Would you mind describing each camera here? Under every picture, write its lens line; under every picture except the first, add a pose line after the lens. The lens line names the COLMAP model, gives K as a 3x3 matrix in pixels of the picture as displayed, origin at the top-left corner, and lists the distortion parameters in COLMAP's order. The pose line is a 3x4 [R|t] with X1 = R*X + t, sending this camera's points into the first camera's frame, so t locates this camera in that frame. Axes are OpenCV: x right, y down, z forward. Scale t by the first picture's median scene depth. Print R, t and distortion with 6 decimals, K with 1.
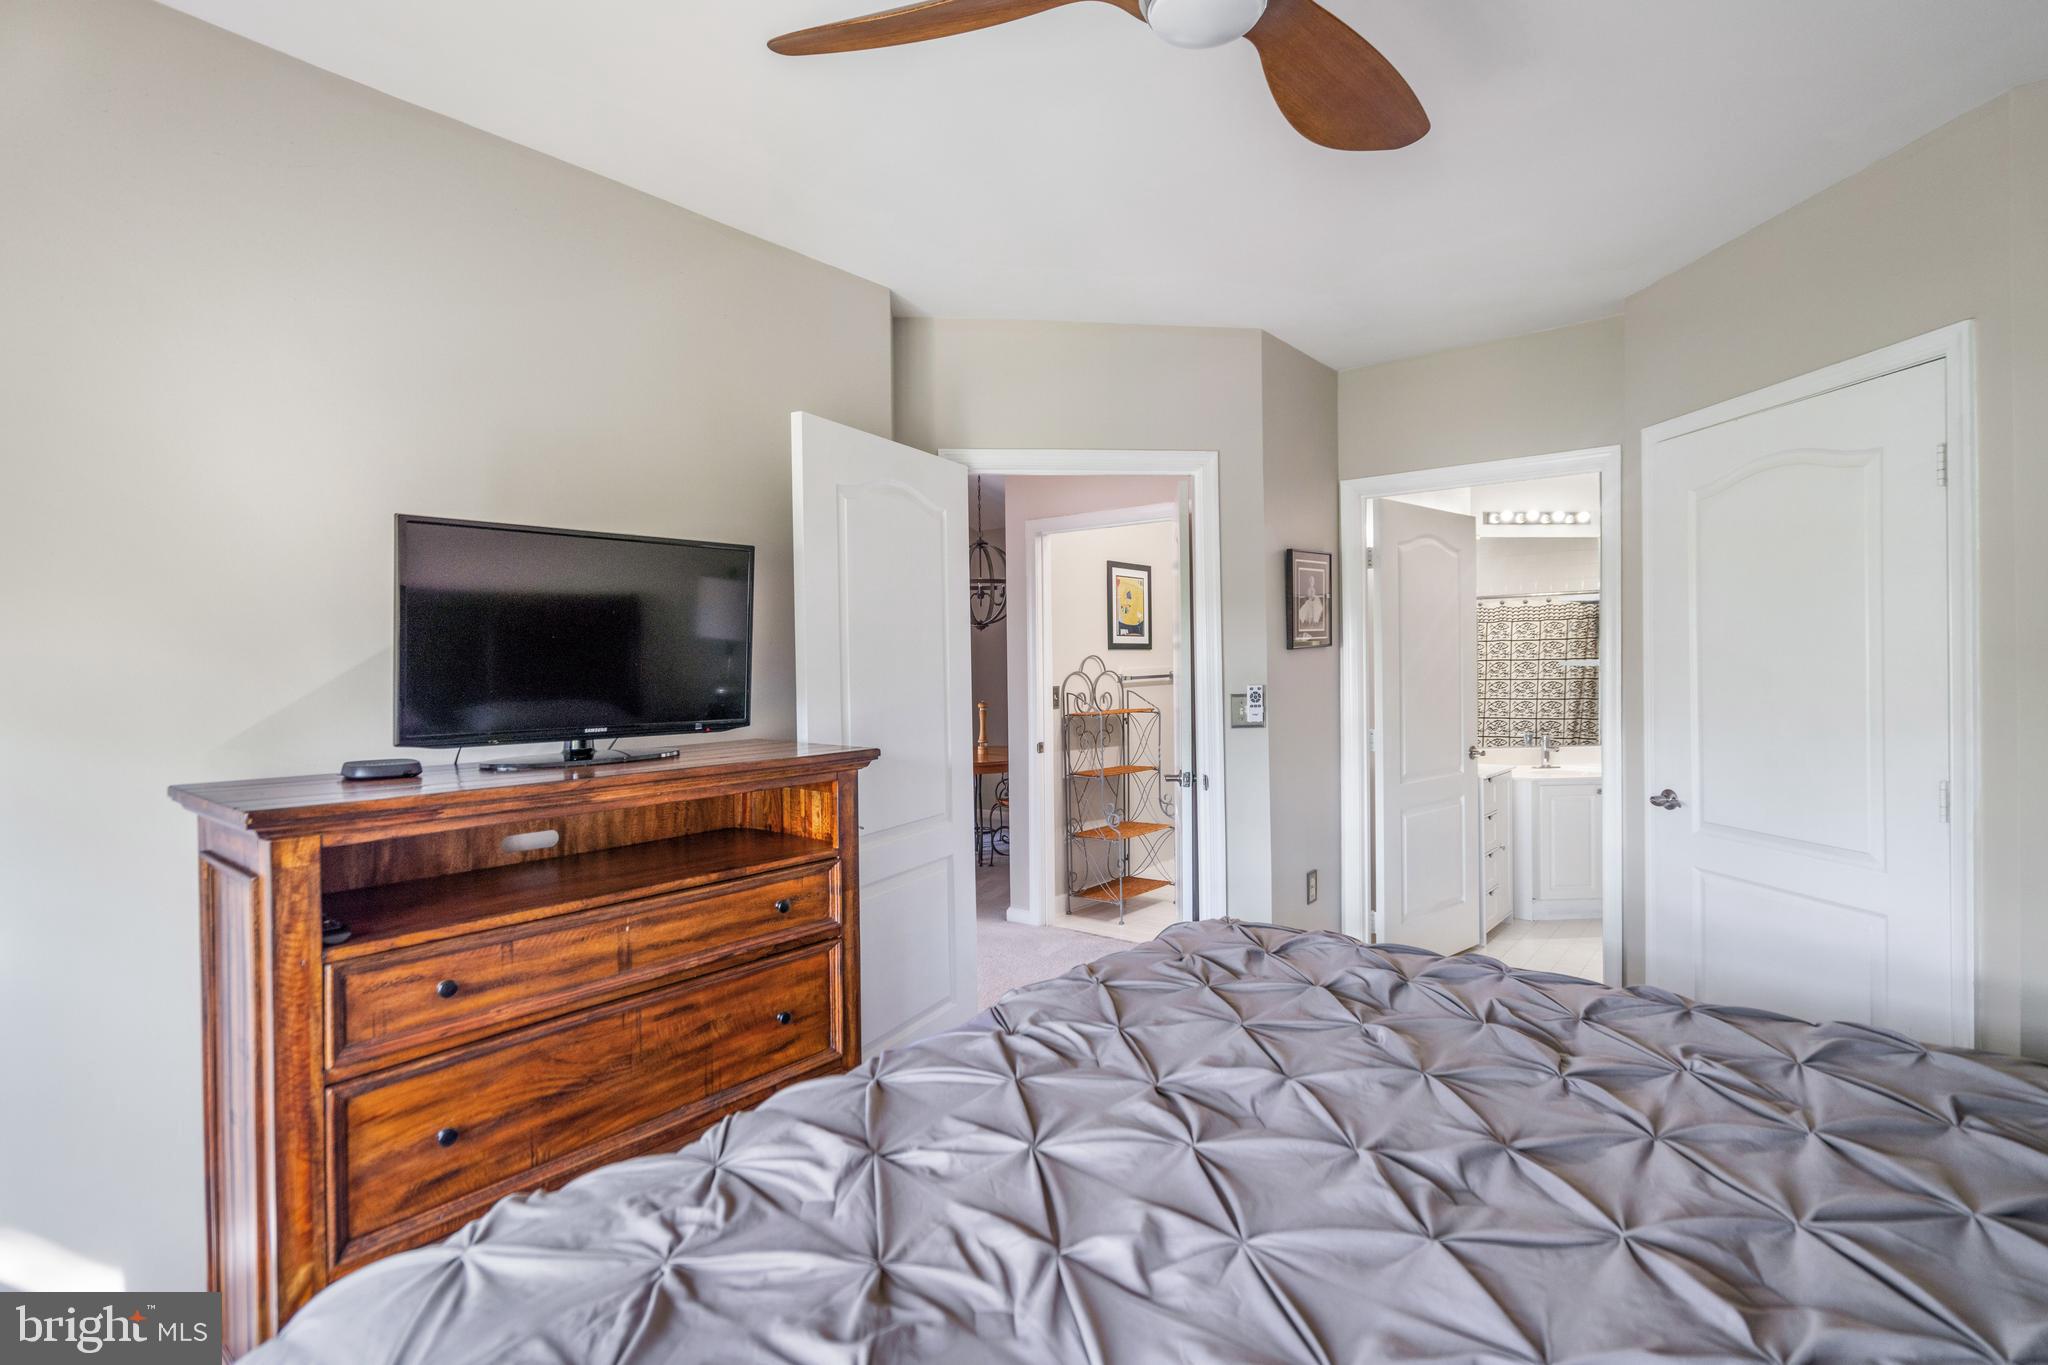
lens RADIAL K [[937.8, 0, 1030.8], [0, 937.8, 683.5], [0, 0, 1]] dist [-0.000972, 0.000260]
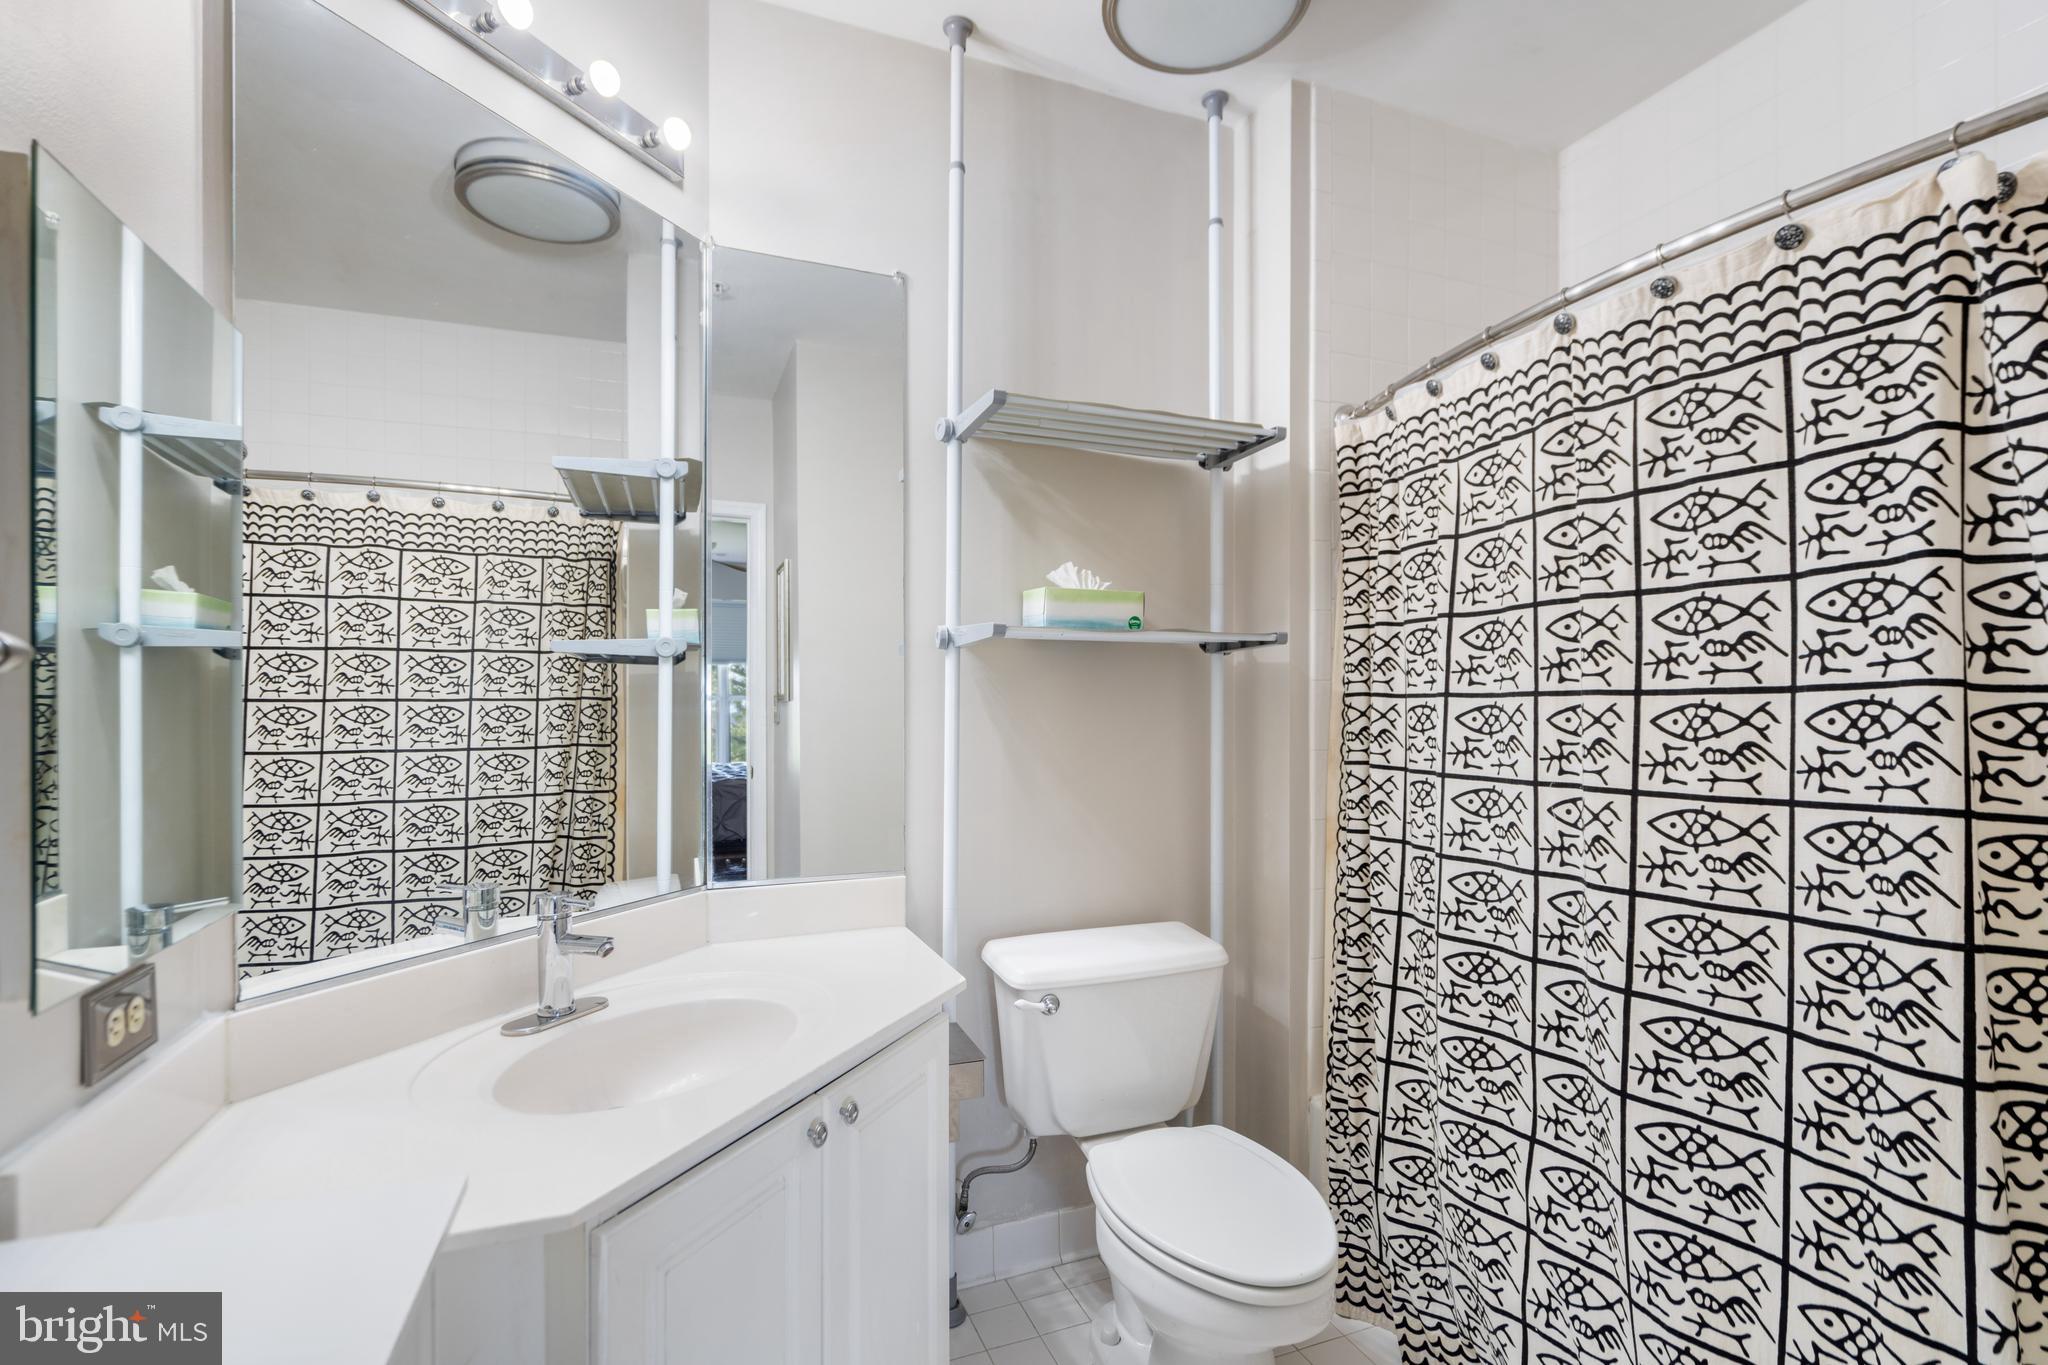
lens RADIAL K [[937.8, 0, 1028.0], [0, 937.8, 695.6], [0, 0, 1]] dist [-0.000972, 0.000260]
pose [[0.560928, 0.011100, 0.827790, 0.341484], [-0.000713, 0.999916, -0.012924, -0.001460], [-0.827864, 0.006659, 0.560889, 0.575019]]
